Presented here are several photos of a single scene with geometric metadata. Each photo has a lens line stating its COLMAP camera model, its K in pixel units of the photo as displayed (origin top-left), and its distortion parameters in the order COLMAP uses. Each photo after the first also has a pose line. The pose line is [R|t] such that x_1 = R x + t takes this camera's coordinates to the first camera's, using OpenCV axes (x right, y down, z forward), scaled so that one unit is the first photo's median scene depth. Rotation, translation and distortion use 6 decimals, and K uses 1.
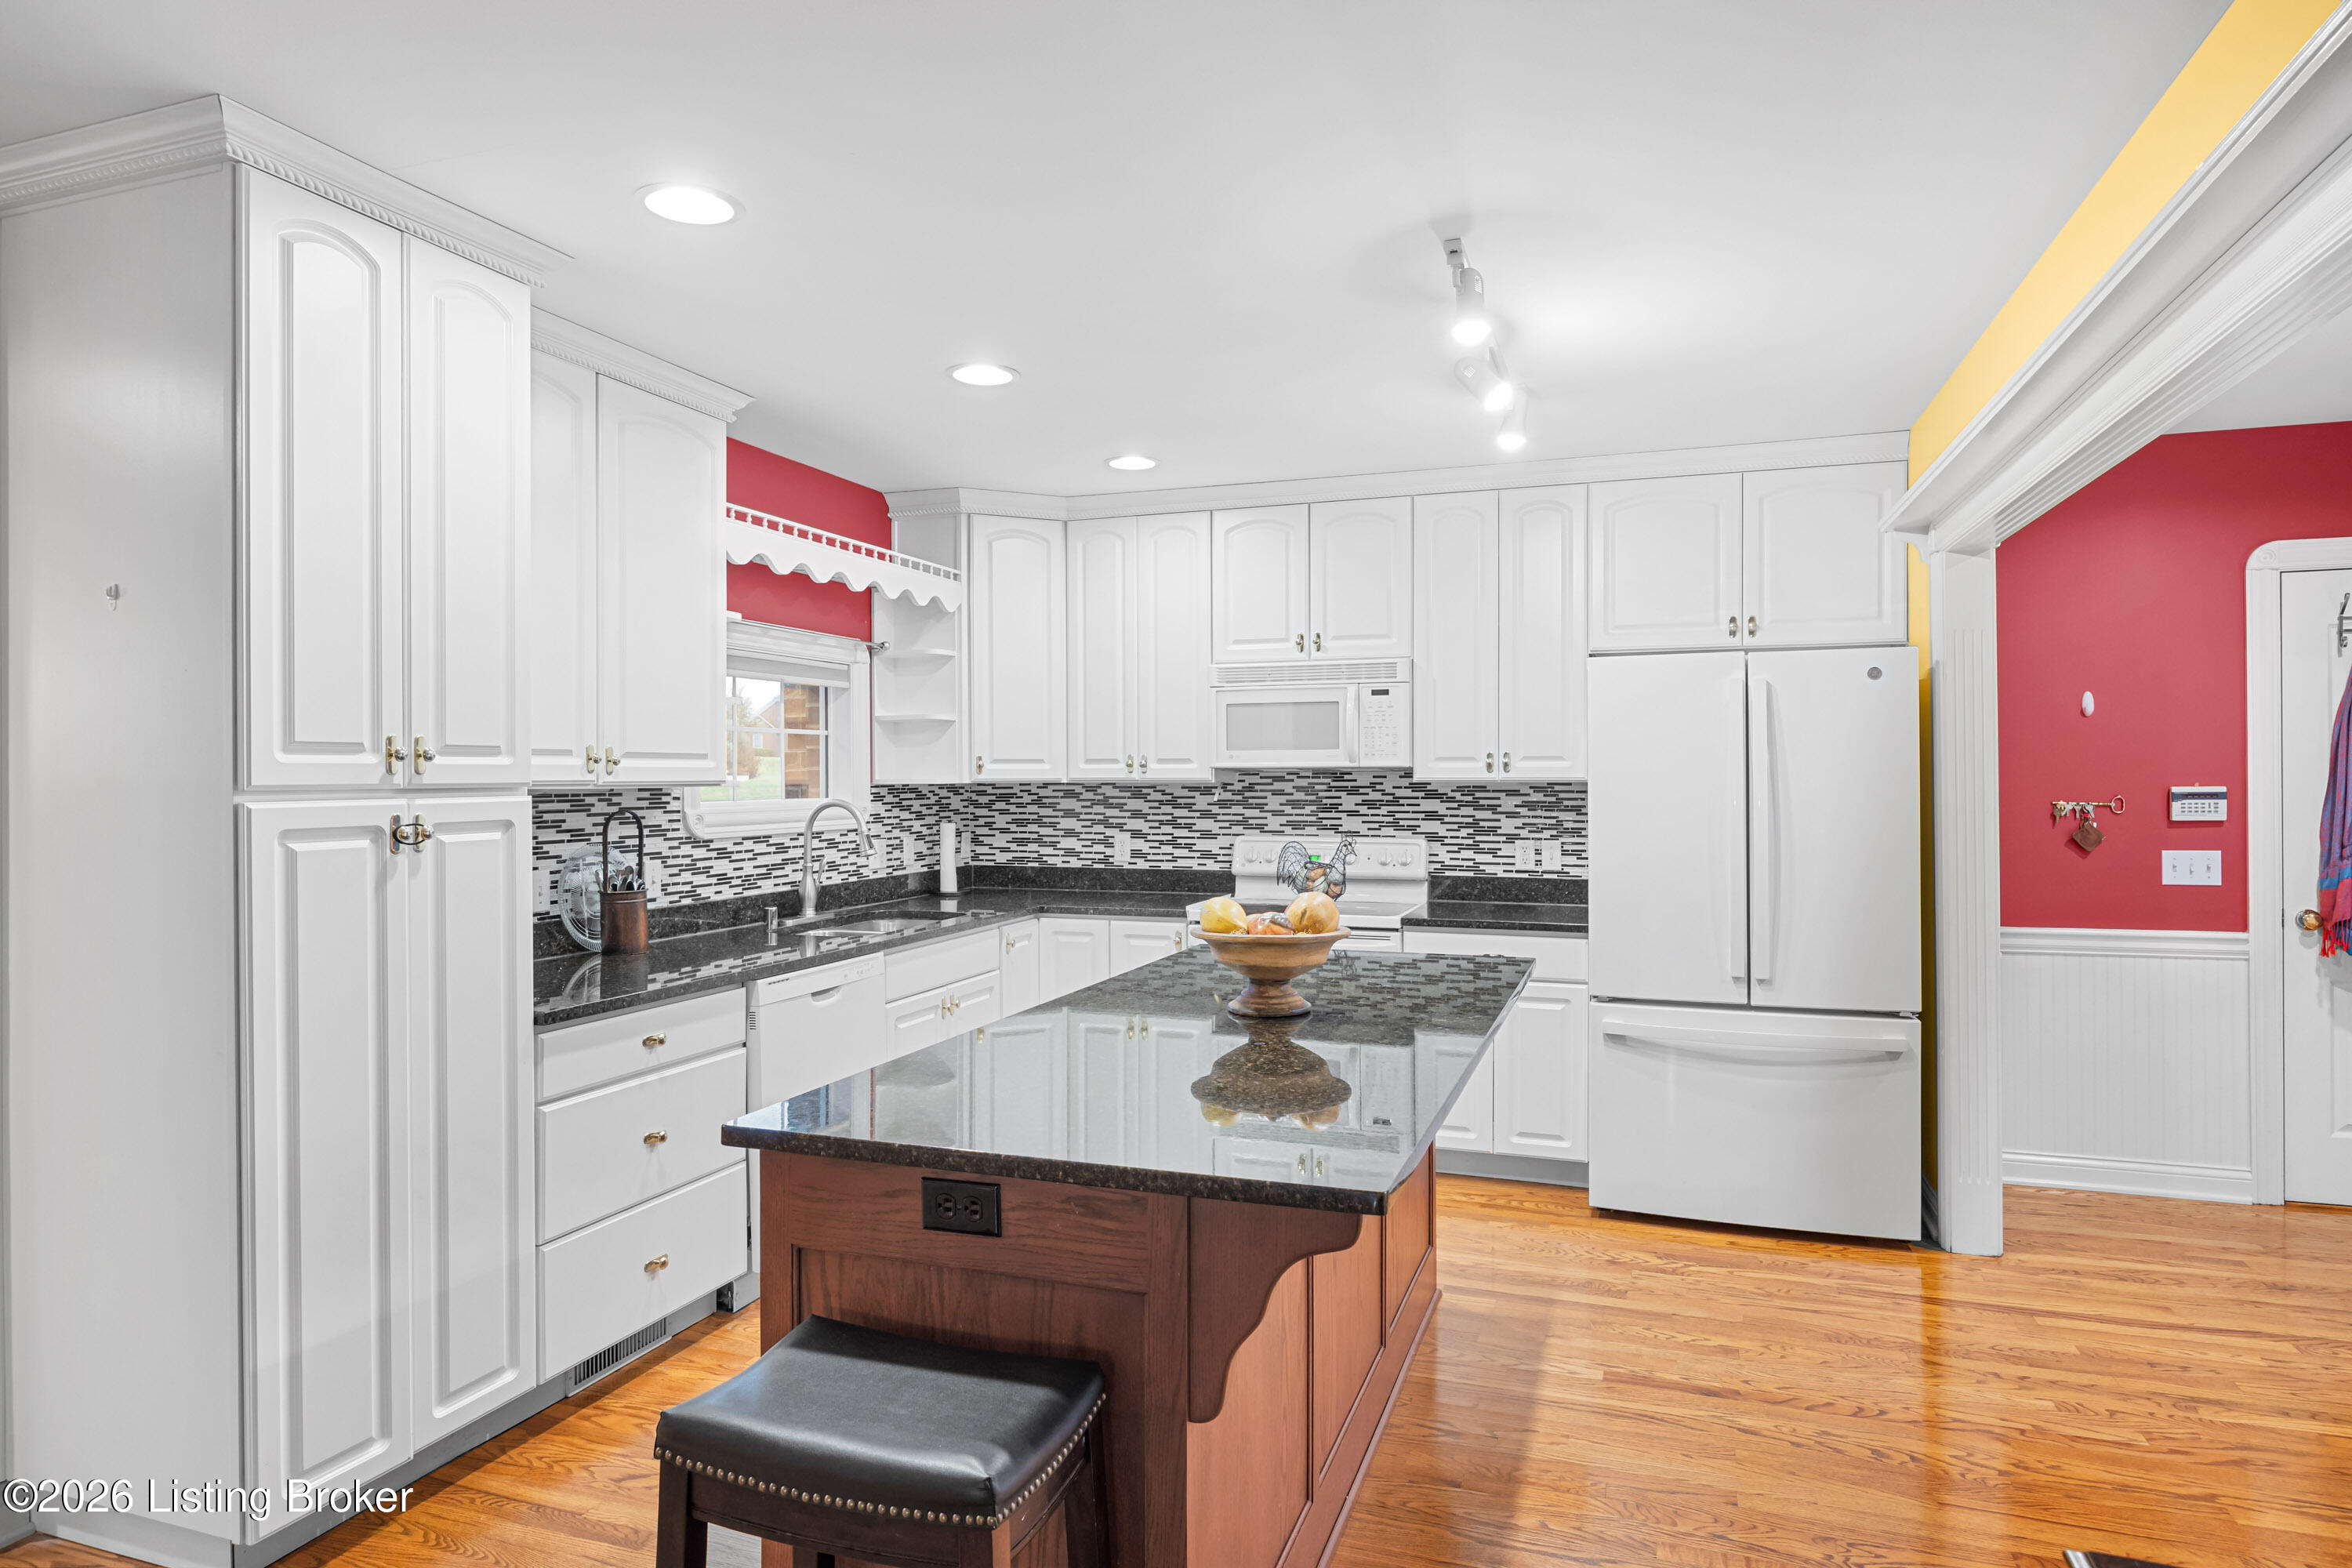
lens RADIAL K [[1315.2, 0, 1214.7], [0, 1315.2, 780.2], [0, 0, 1]] dist [0.016562, -0.003647]
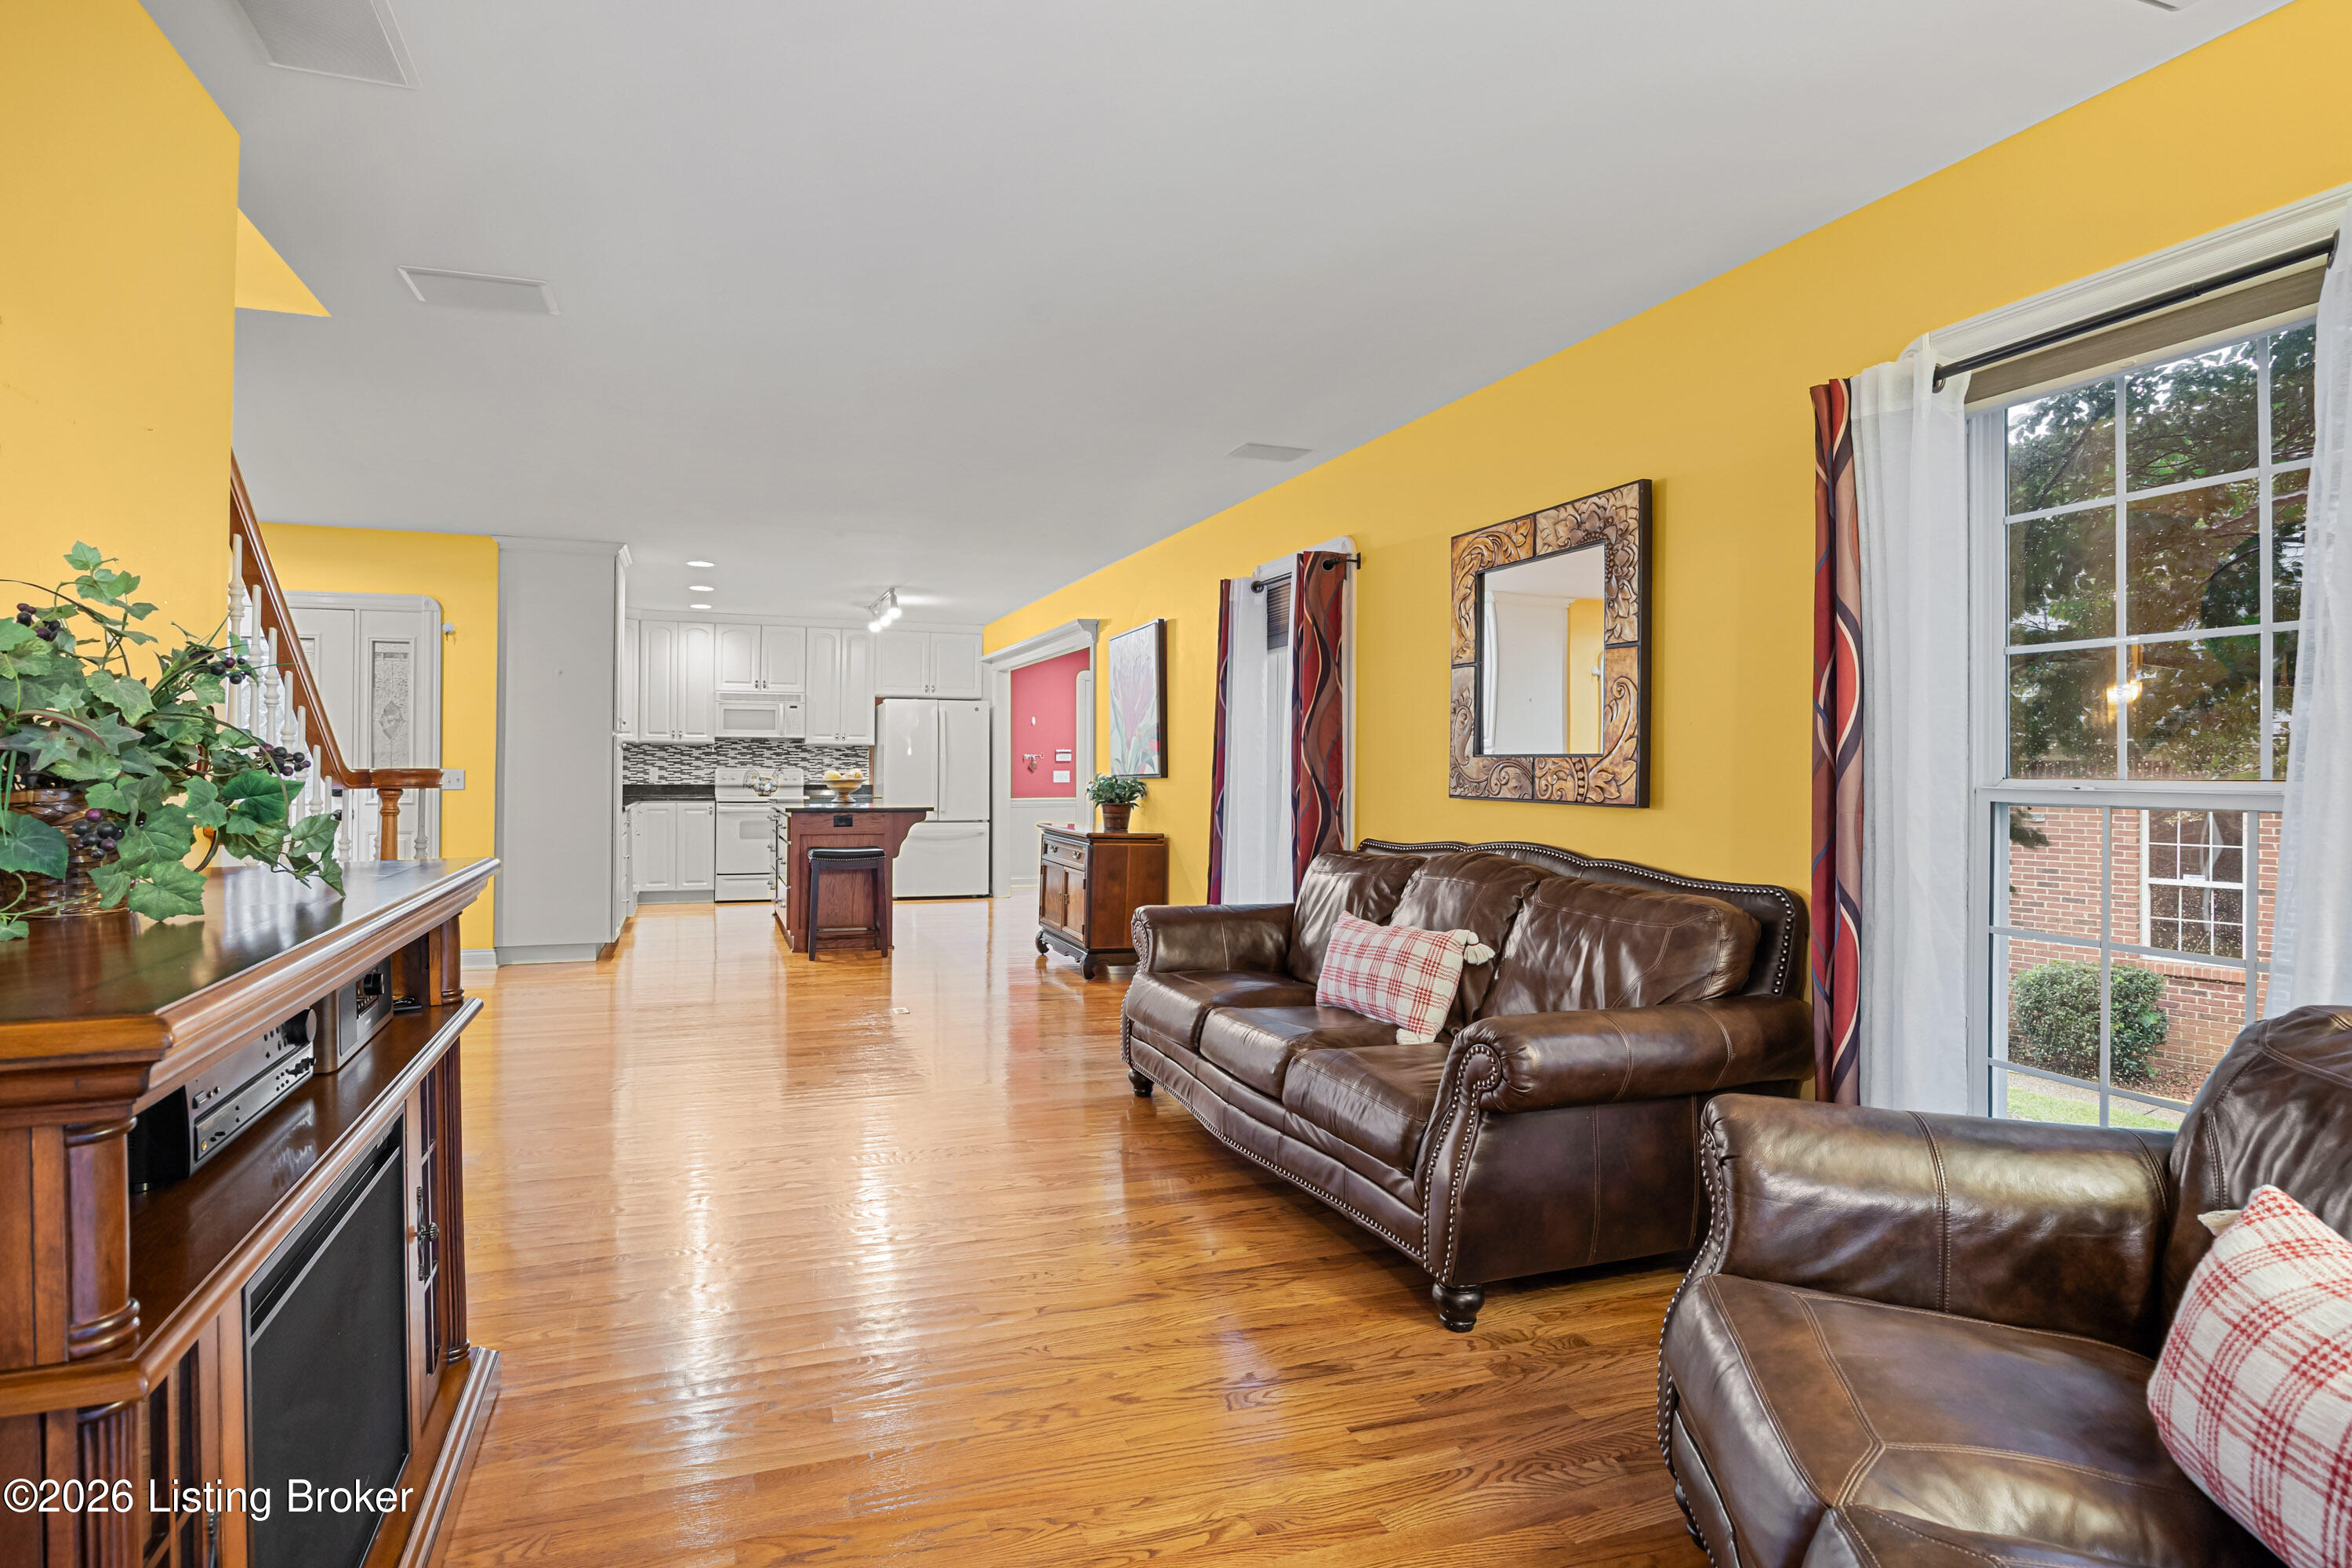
lens RADIAL K [[1143.7, 0, 1070.6], [0, 1143.7, 762.9], [0, 0, 1]] dist [-0.000983, -0.000048]
pose [[0.811667, 0.008889, 0.584053, -0.665325], [-0.005909, 0.999958, -0.007007, 0.046382], [-0.584091, 0.002237, 0.811685, -0.975657]]
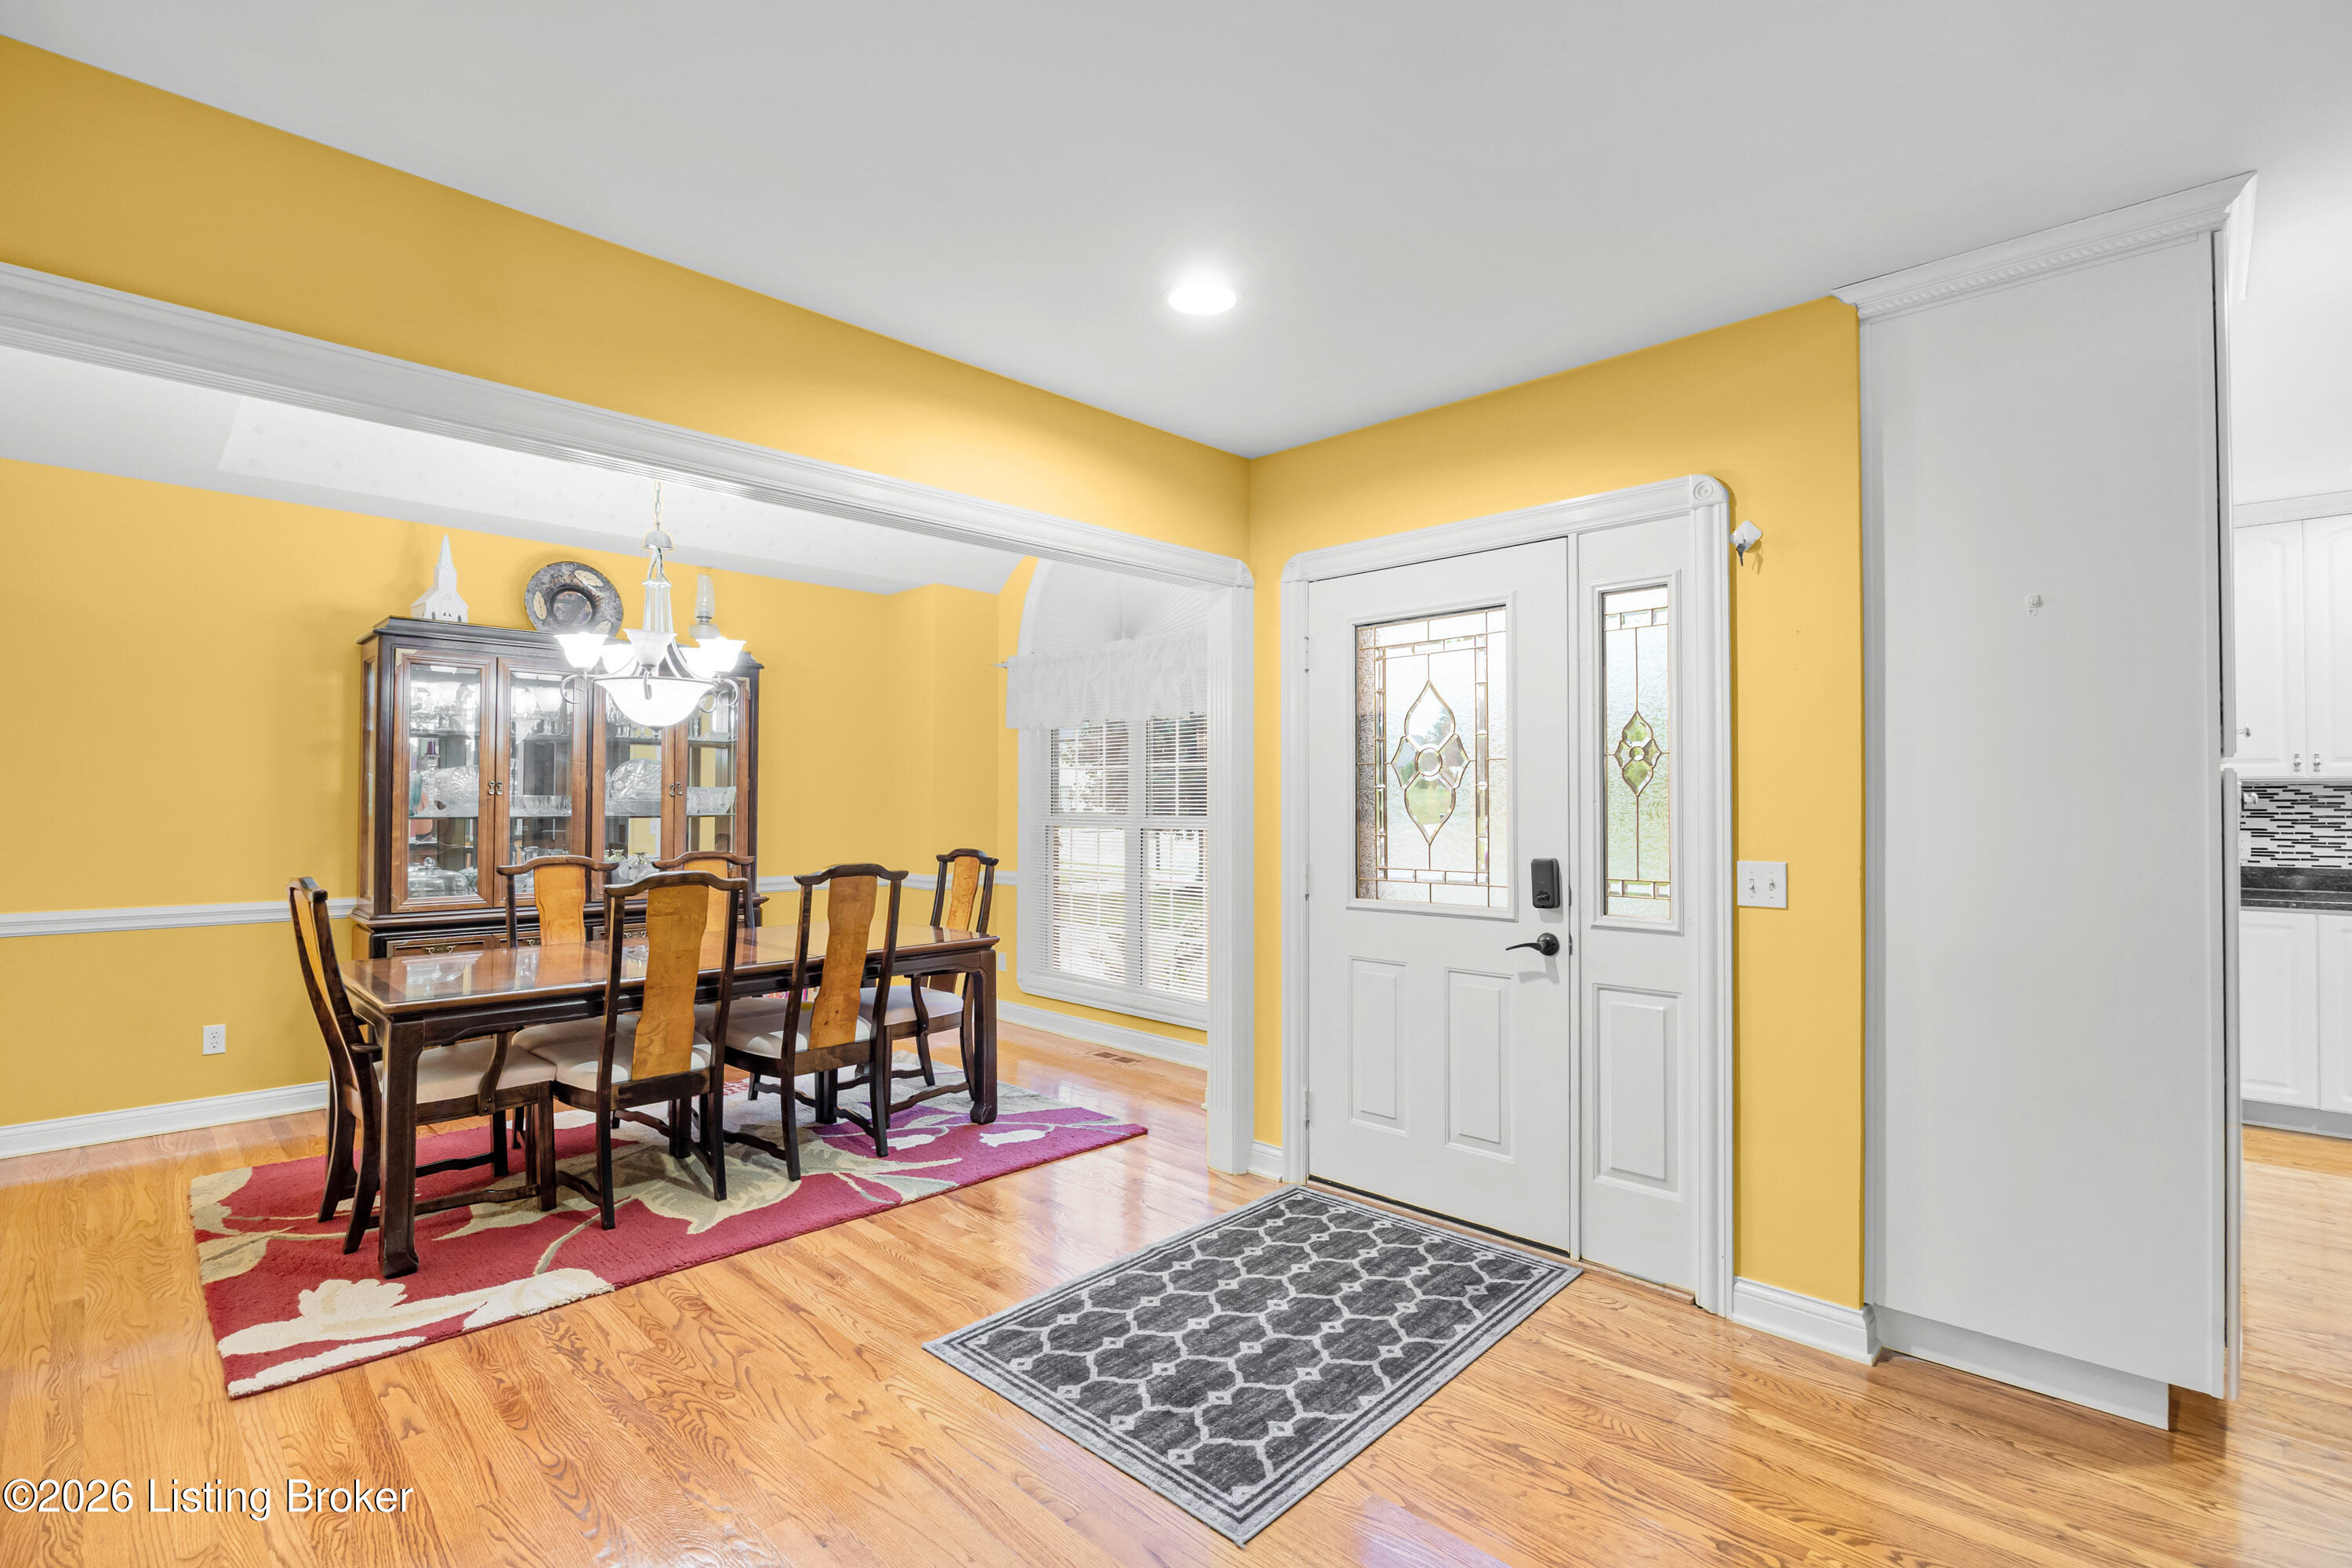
lens RADIAL K [[1077.8, 0, 1226.9], [0, 1077.8, 782.7], [0, 0, 1]] dist [-0.015811, 0.001274]
pose [[0.909188, -0.004678, -0.416359, -0.494101], [-0.003098, 0.999833, -0.018000, 0.021397], [0.416374, 0.017655, 0.909022, -0.099760]]
